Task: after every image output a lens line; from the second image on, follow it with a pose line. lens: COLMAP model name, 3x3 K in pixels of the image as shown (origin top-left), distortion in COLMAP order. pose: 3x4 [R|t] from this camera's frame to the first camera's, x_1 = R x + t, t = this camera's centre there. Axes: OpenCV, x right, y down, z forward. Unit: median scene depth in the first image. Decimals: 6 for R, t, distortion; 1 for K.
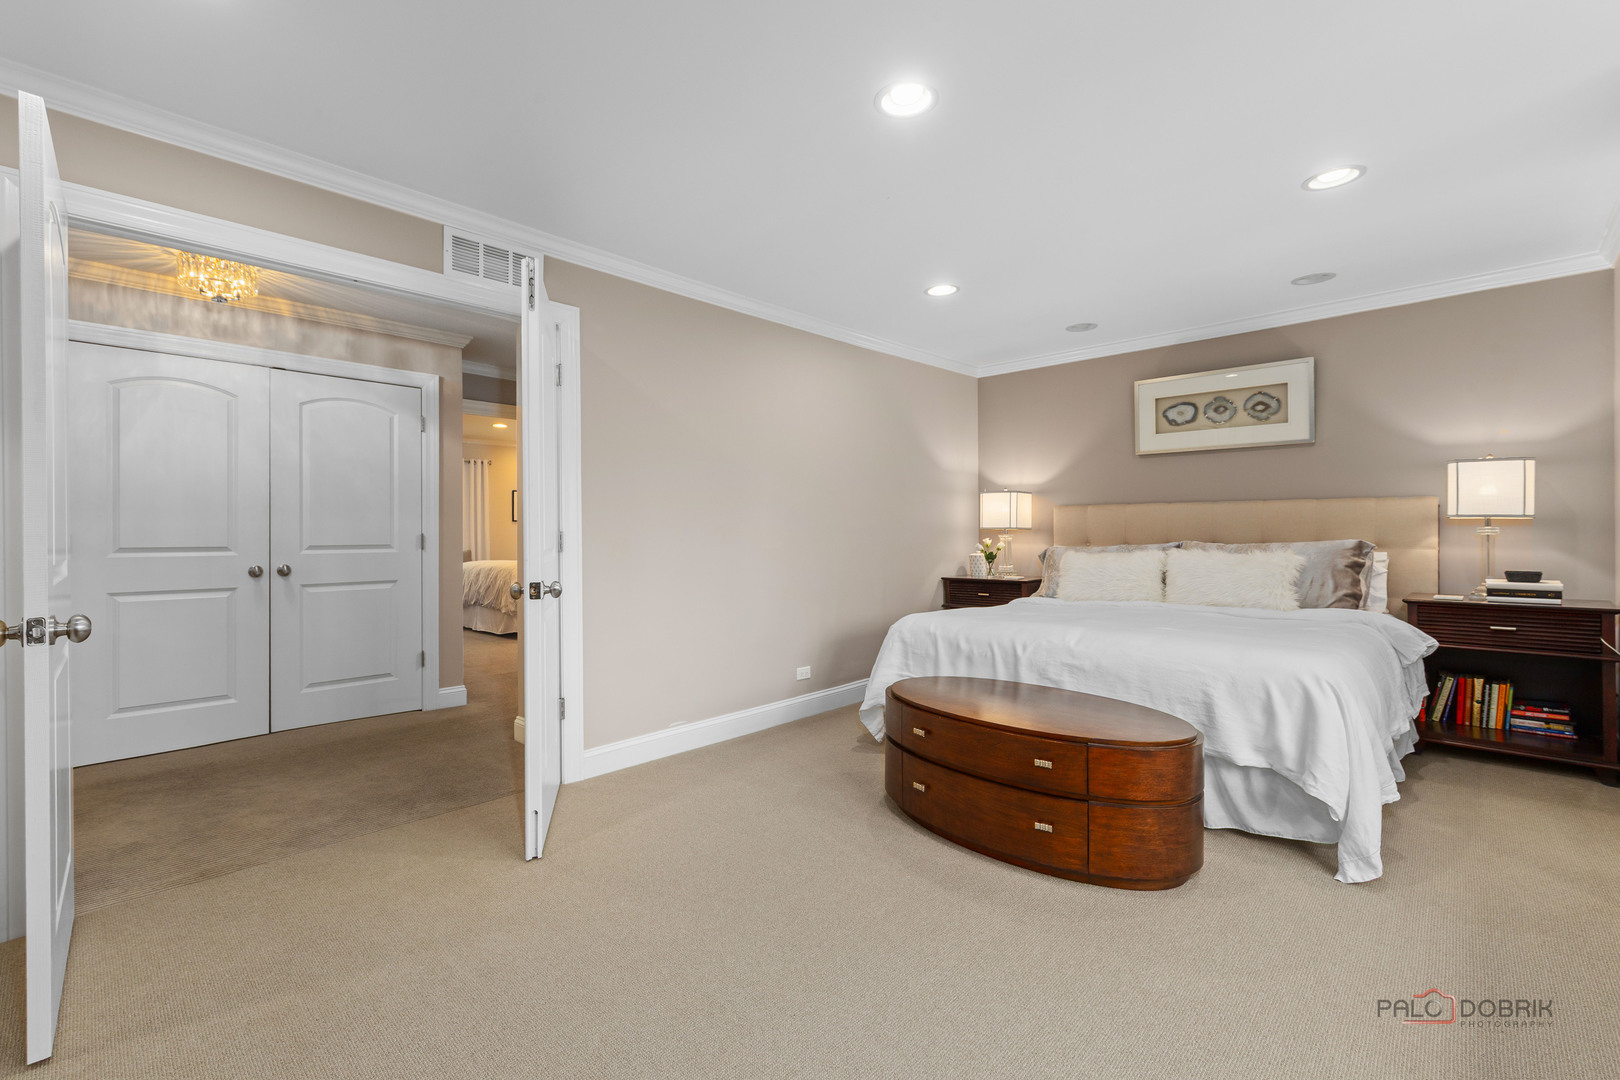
lens RADIAL K [[694.6, 0, 811.0], [0, 694.6, 534.7], [0, 0, 1]] dist [-0.001231, 0.000793]
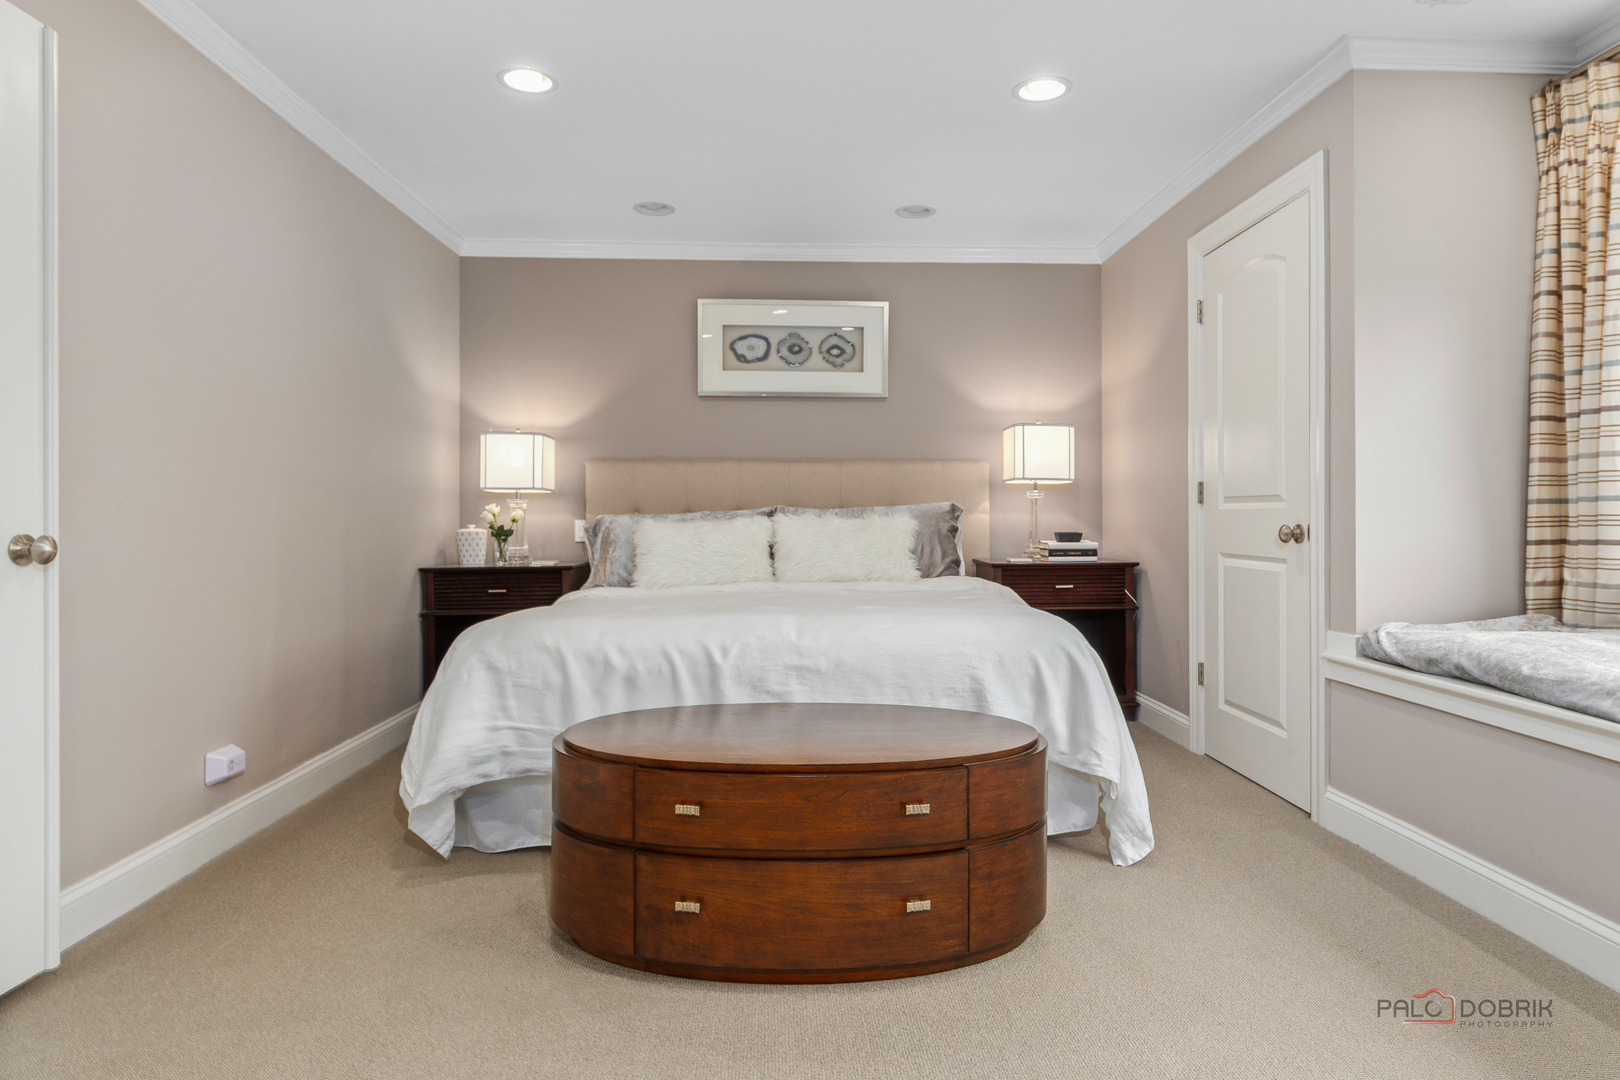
lens RADIAL K [[912.7, 0, 822.7], [0, 912.7, 515.8], [0, 0, 1]] dist [0.002842, -0.000305]
pose [[0.690139, 0.004833, 0.723661, -0.218742], [0.002877, 0.999951, -0.009421, 0.036641], [-0.723671, 0.008583, 0.690091, 0.285847]]
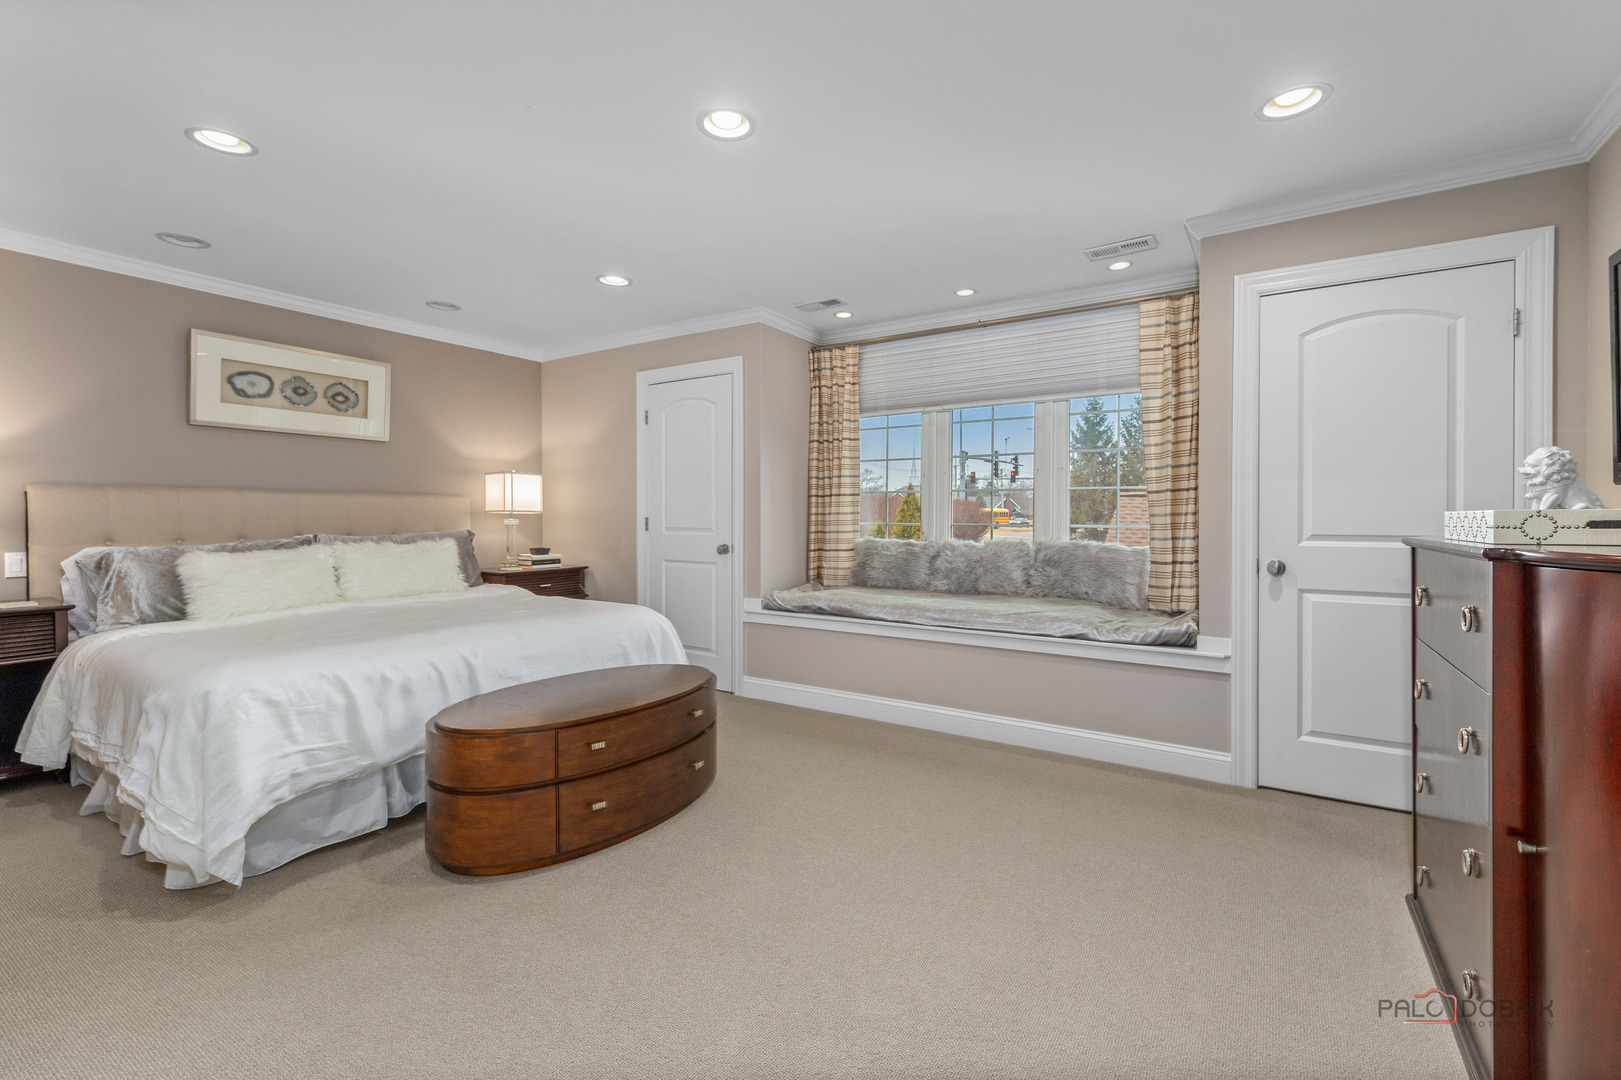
lens RADIAL K [[695.0, 0, 814.4], [0, 695.0, 526.1], [0, 0, 1]] dist [-0.001231, 0.000793]
pose [[-0.183252, -0.008710, 0.983027, -0.558137], [0.006076, 0.999932, 0.009992, -0.007411], [-0.983047, 0.007804, -0.183186, 0.628167]]
